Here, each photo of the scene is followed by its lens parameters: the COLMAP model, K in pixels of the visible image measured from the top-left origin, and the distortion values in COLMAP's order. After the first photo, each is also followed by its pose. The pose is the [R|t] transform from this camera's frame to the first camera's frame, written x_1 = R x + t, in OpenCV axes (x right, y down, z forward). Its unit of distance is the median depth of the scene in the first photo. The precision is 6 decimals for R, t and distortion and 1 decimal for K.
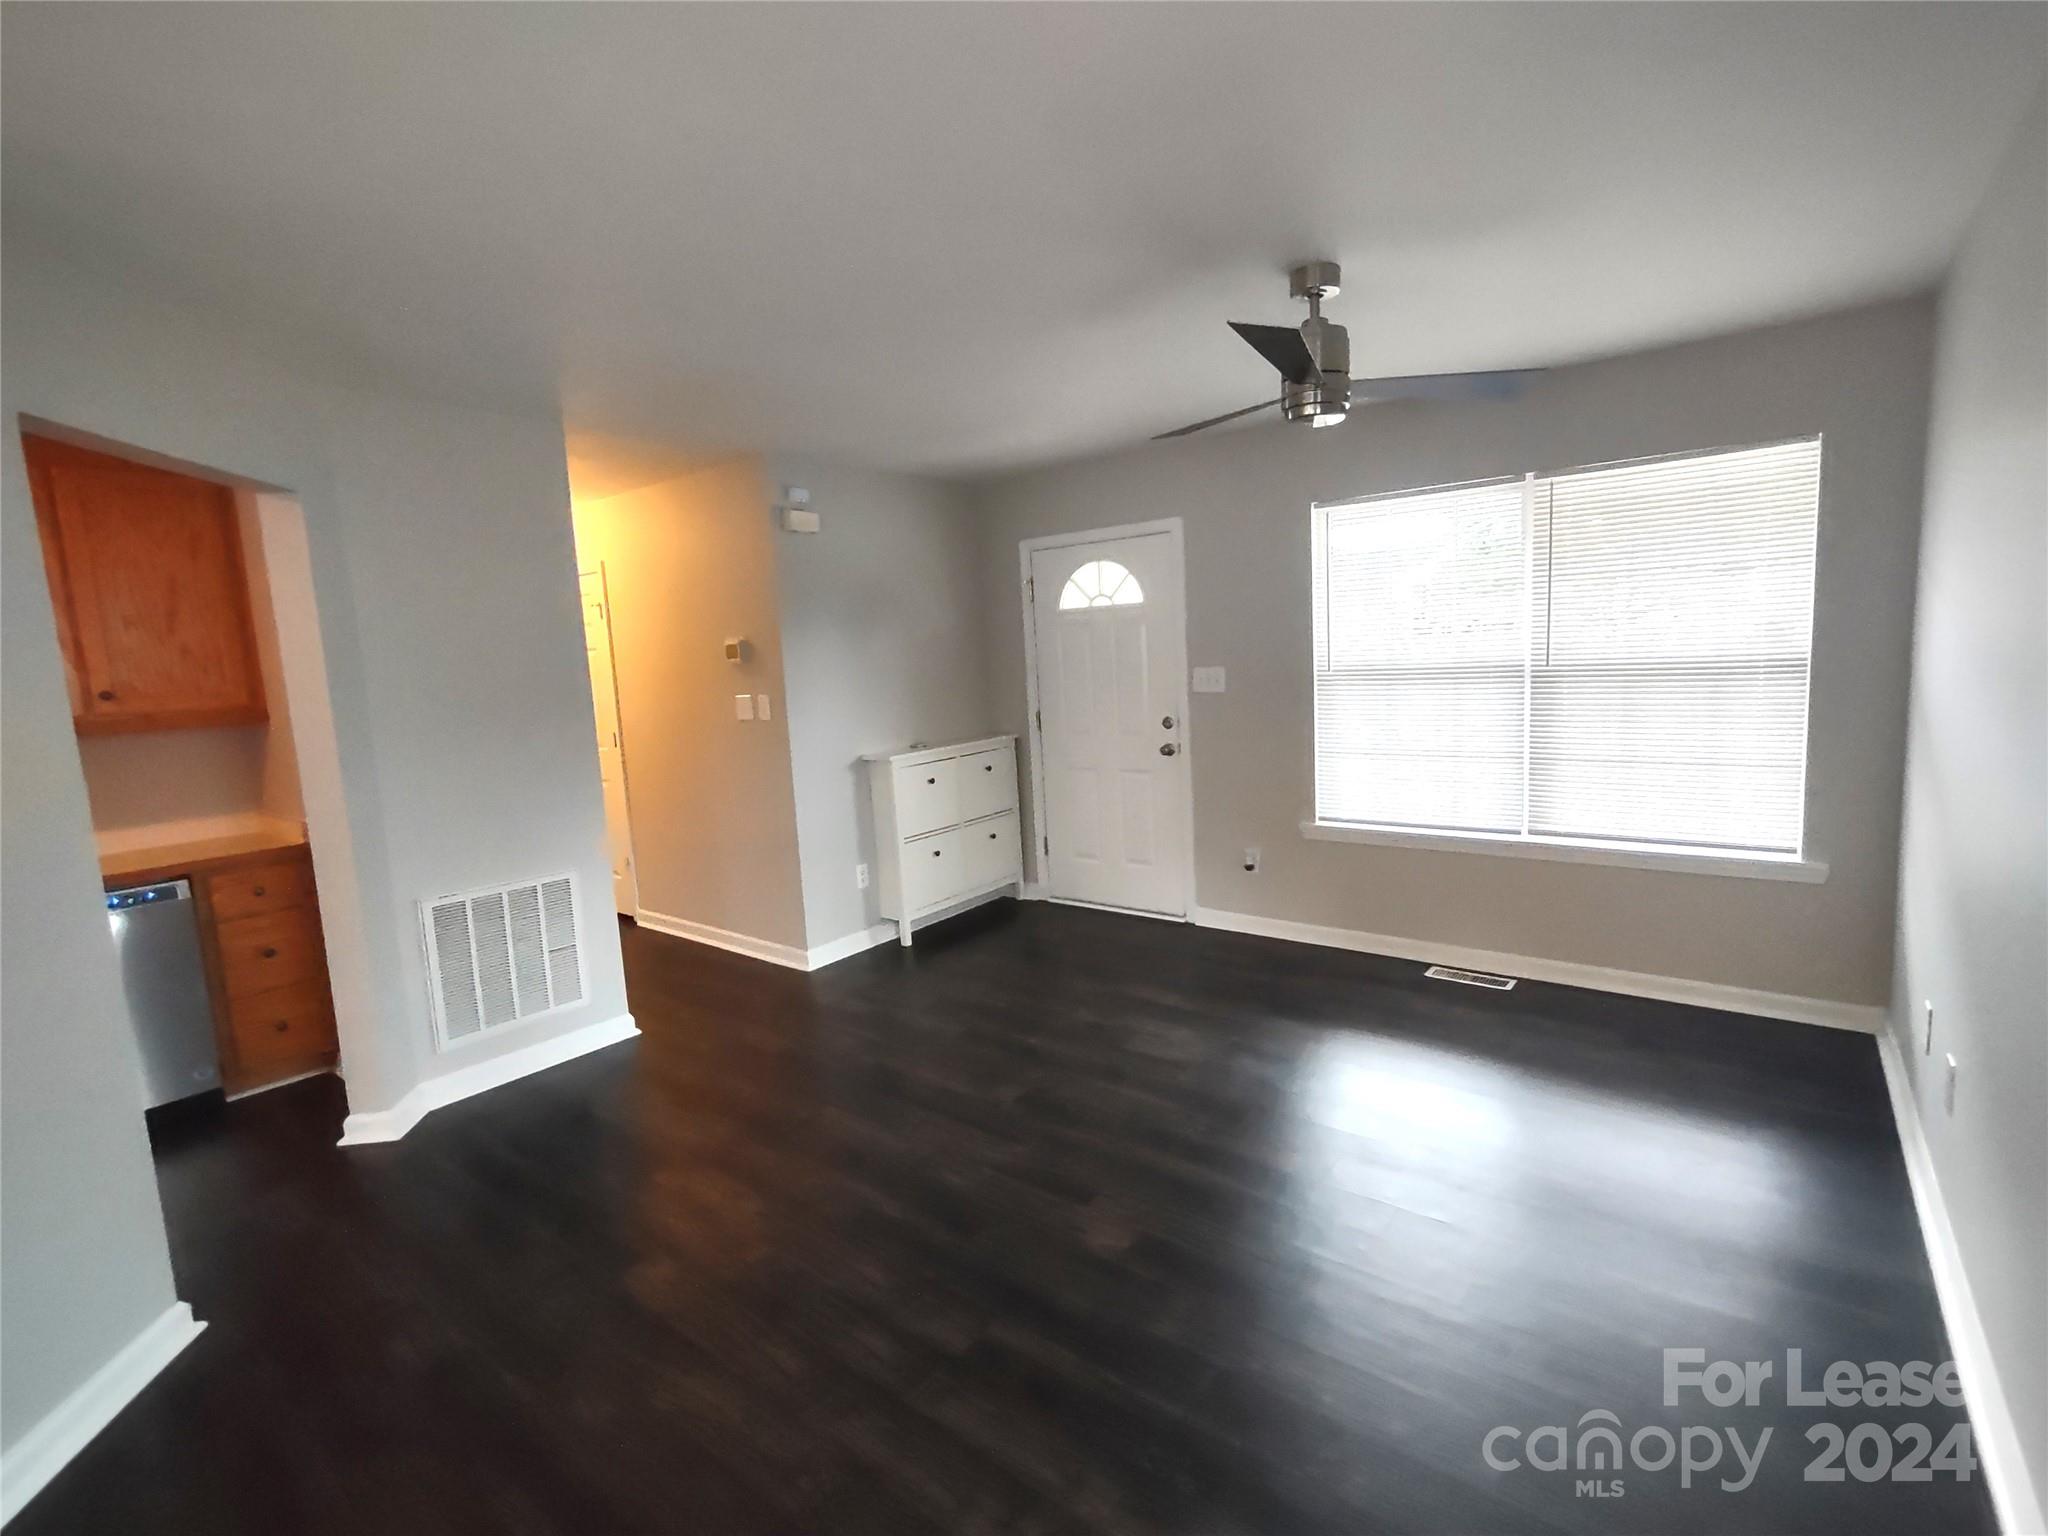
lens RADIAL K [[932.0, 0, 1023.7], [0, 932.0, 762.0], [0, 0, 1]] dist [-0.005195, -0.000472]
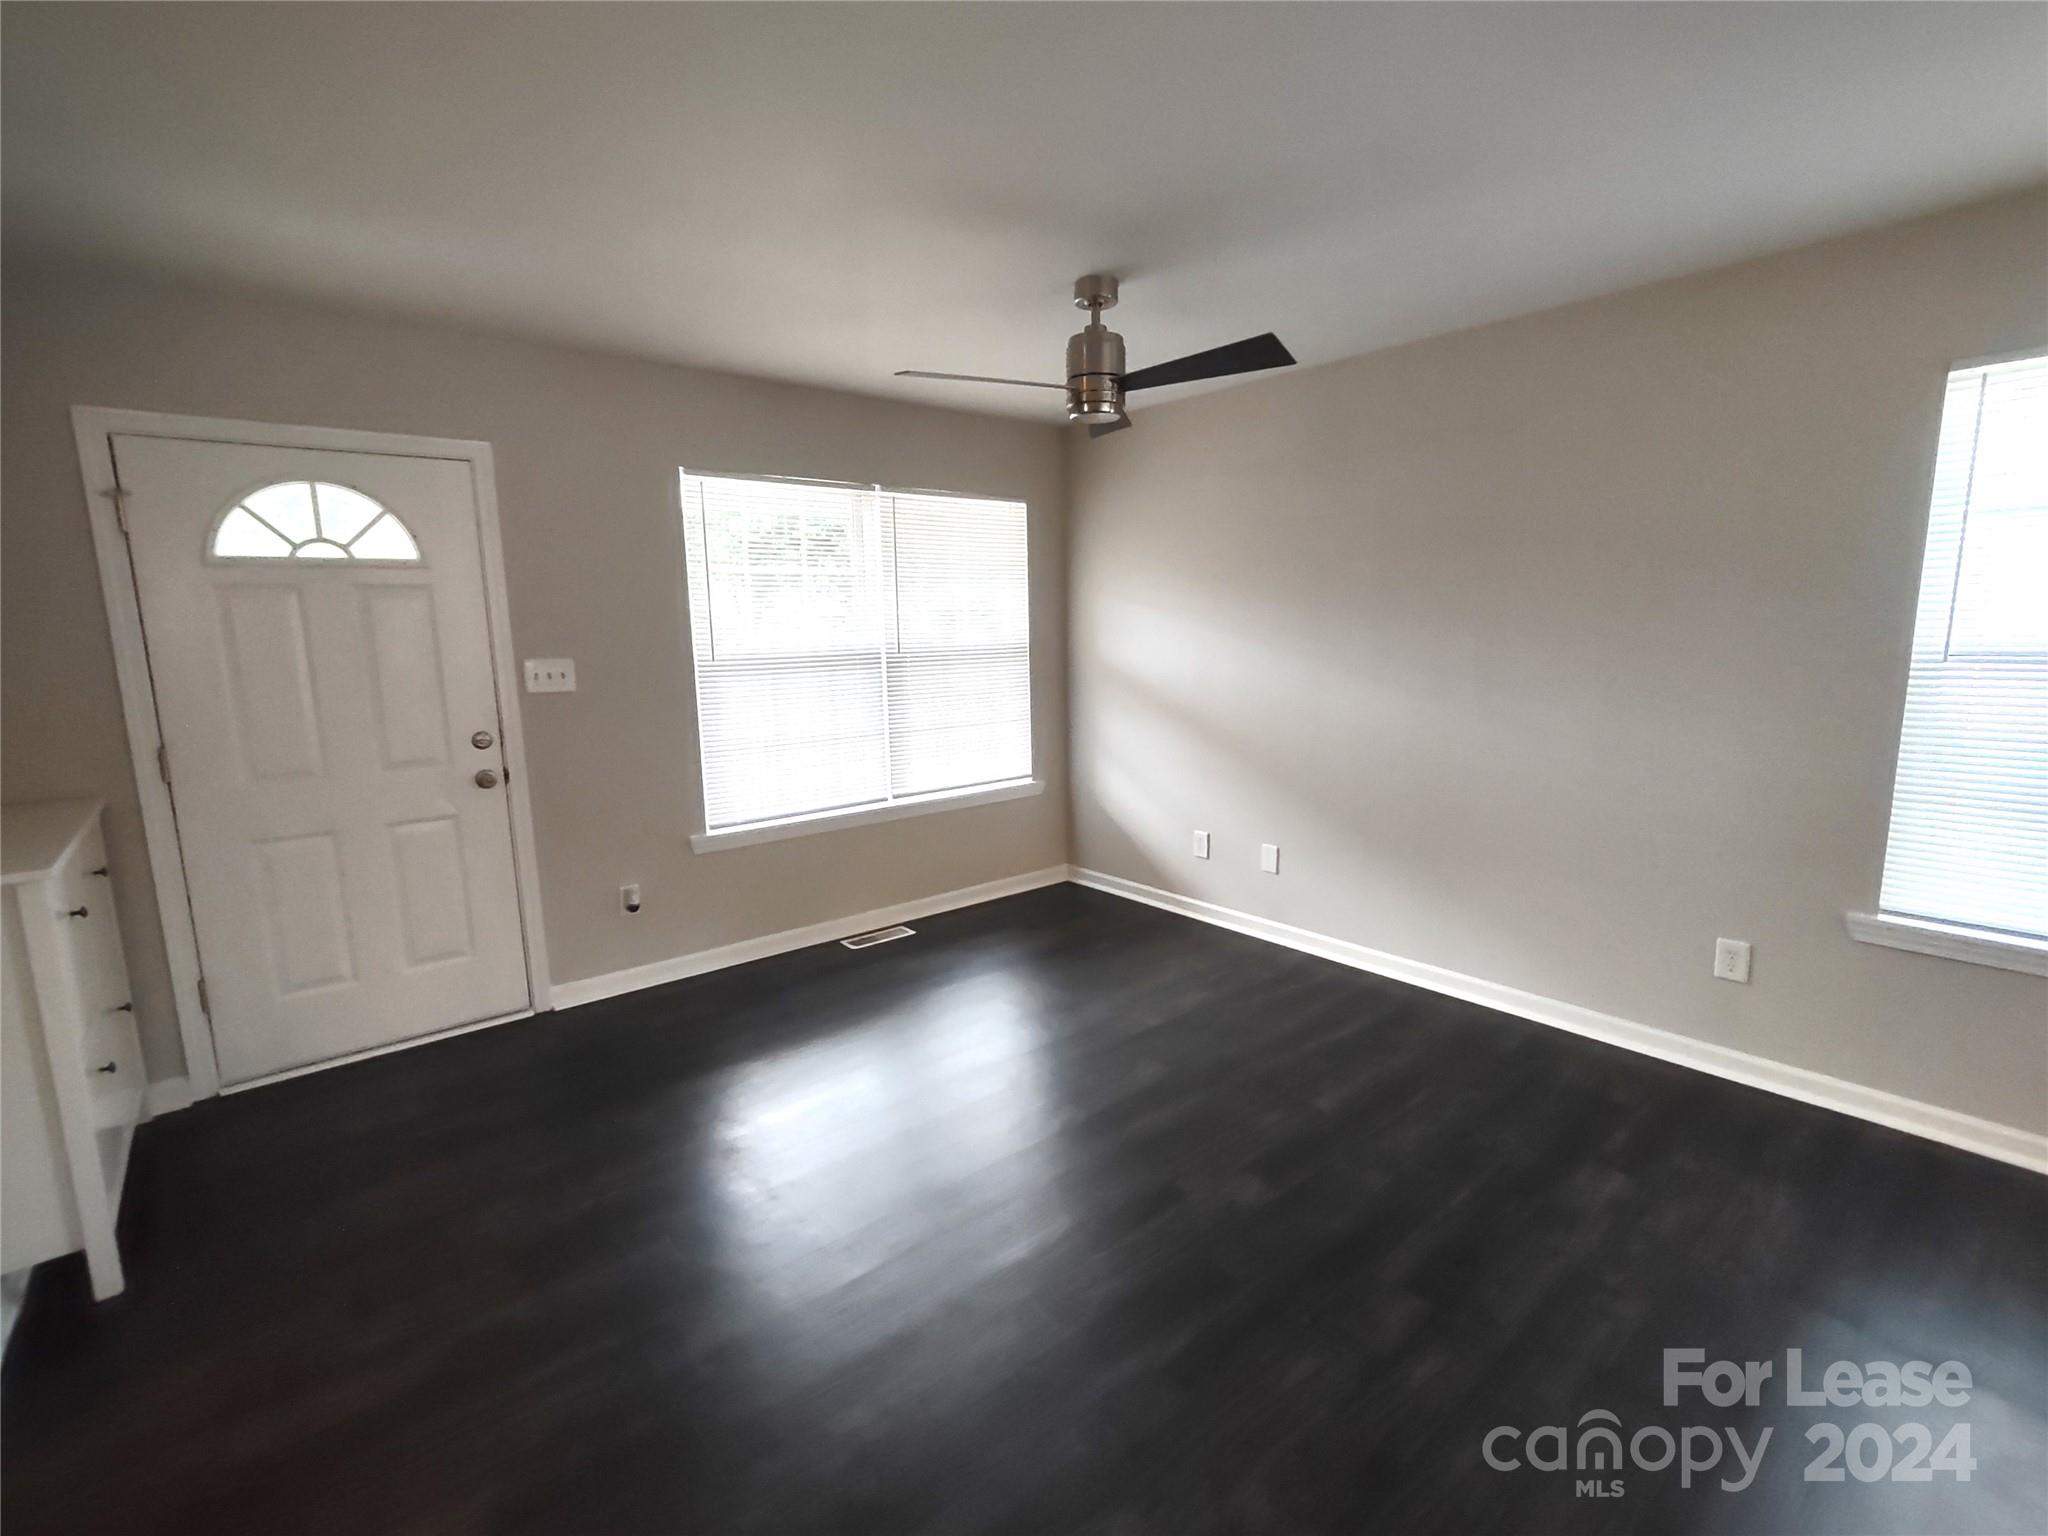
lens RADIAL K [[932.0, 0, 1037.6], [0, 932.0, 759.5], [0, 0, 1]] dist [-0.005195, -0.000472]
pose [[0.200331, -0.100652, 0.974544, -0.452777], [0.123174, 0.989404, 0.076866, -0.031644], [-0.971954, 0.104640, 0.210606, 0.479916]]
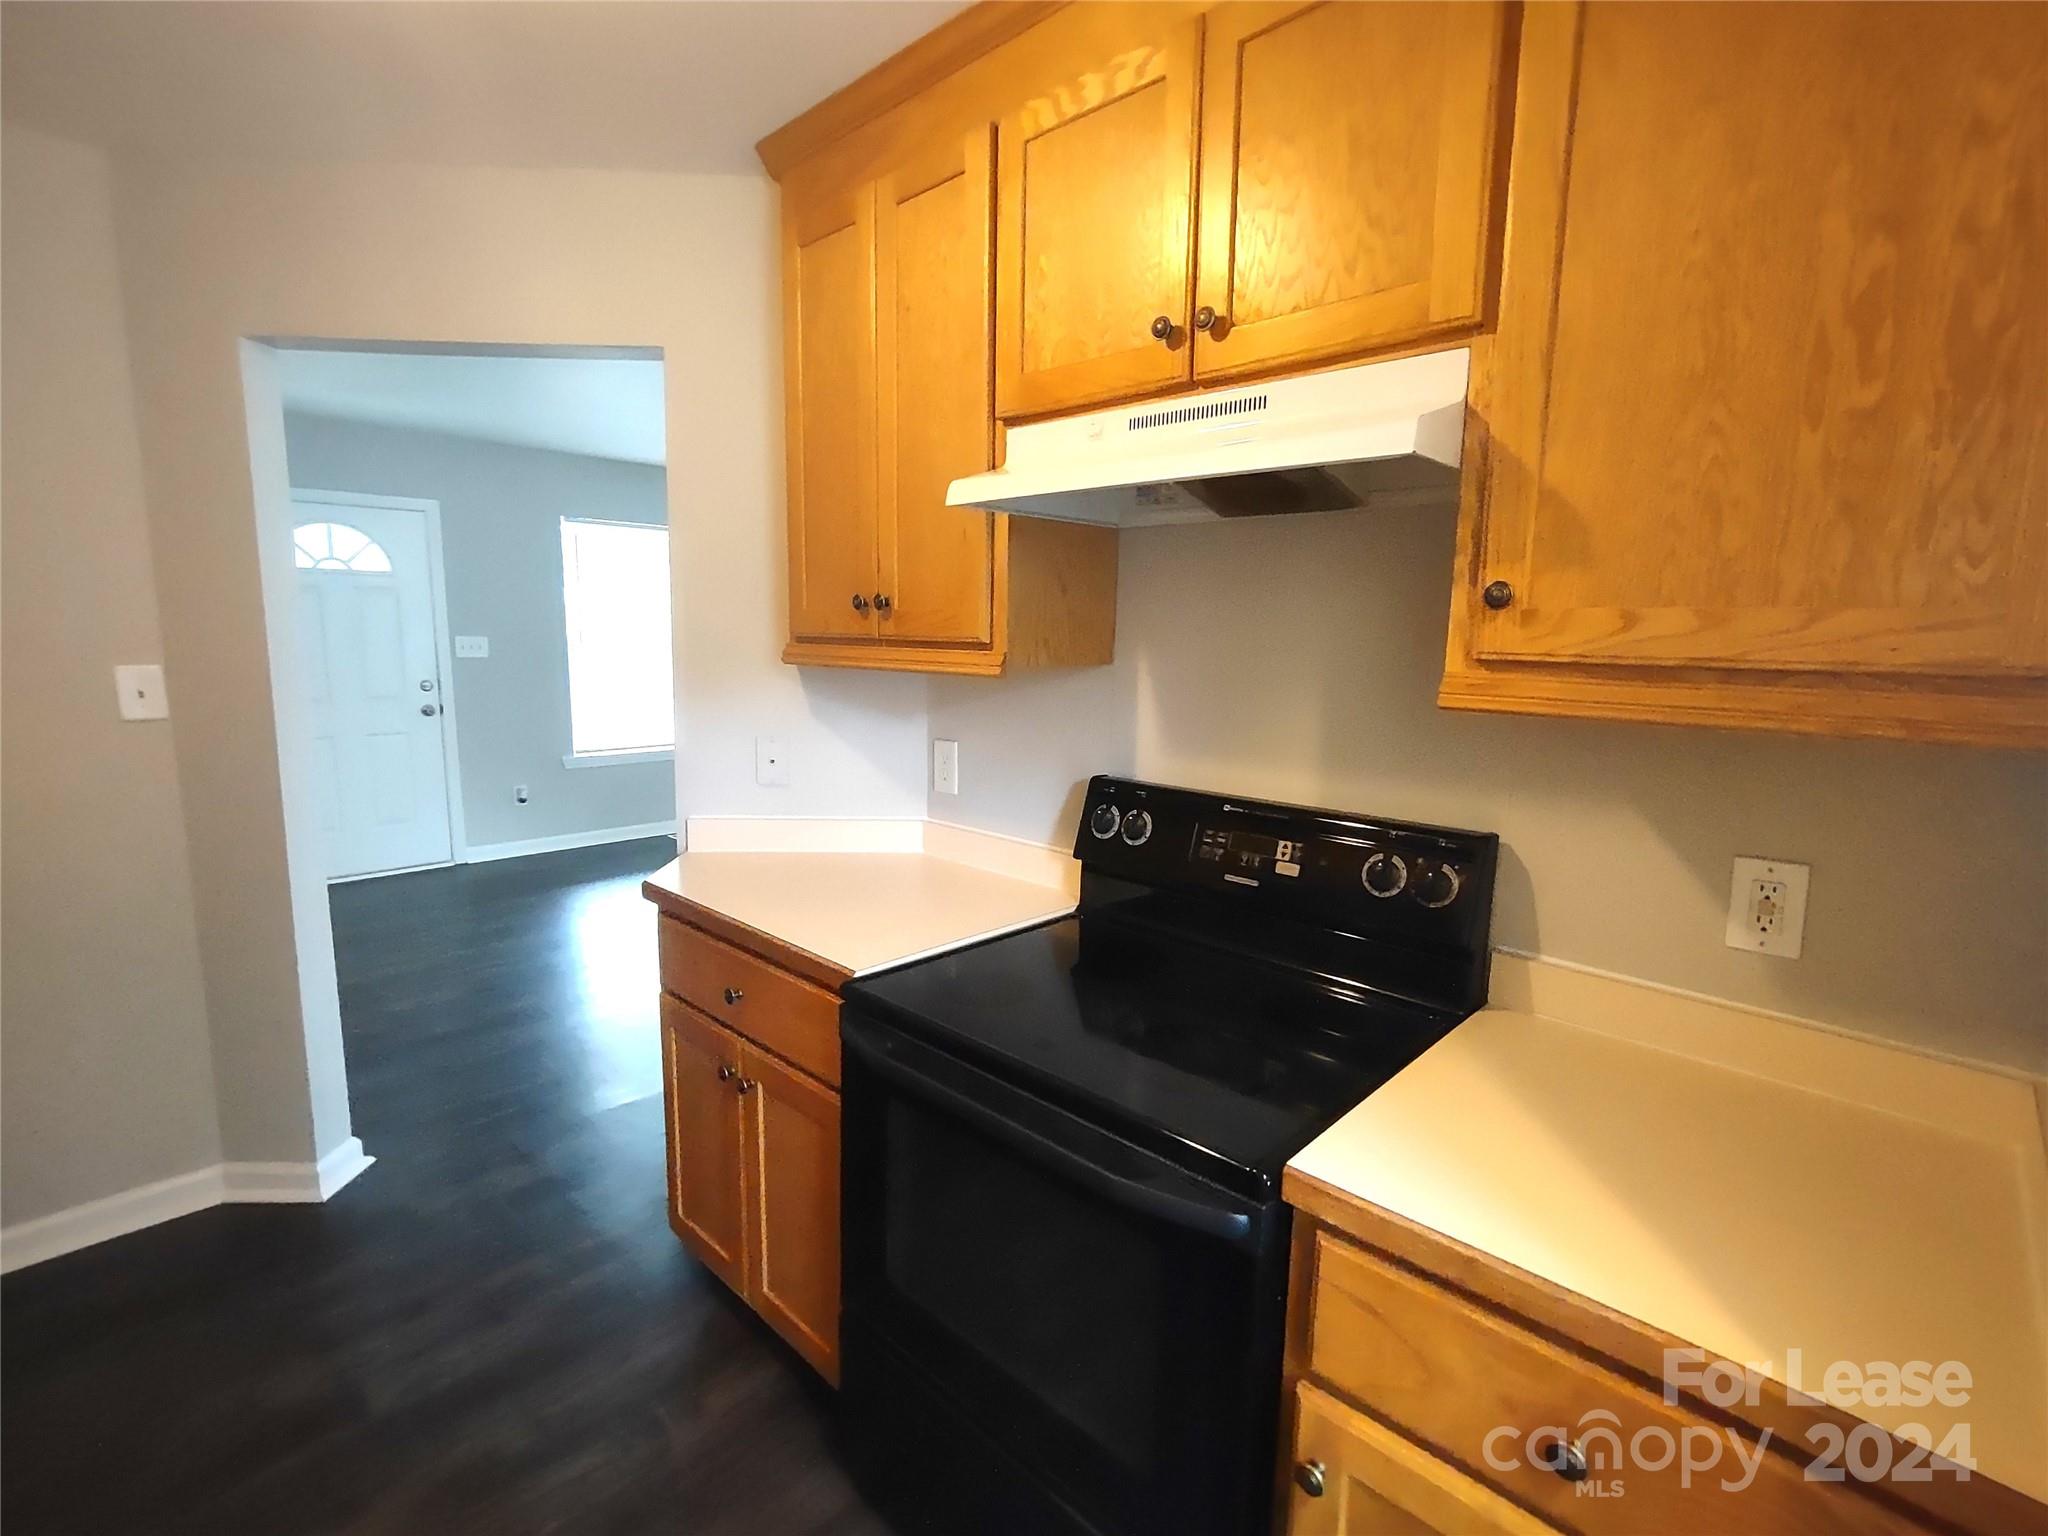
lens RADIAL K [[932.0, 0, 1030.9], [0, 932.0, 775.7], [0, 0, 1]] dist [-0.005195, -0.000472]
pose [[0.100770, -0.099962, 0.989875, -0.907007], [0.092740, 0.991552, 0.090690, 0.031199], [-0.990578, 0.082662, 0.109189, 0.193667]]
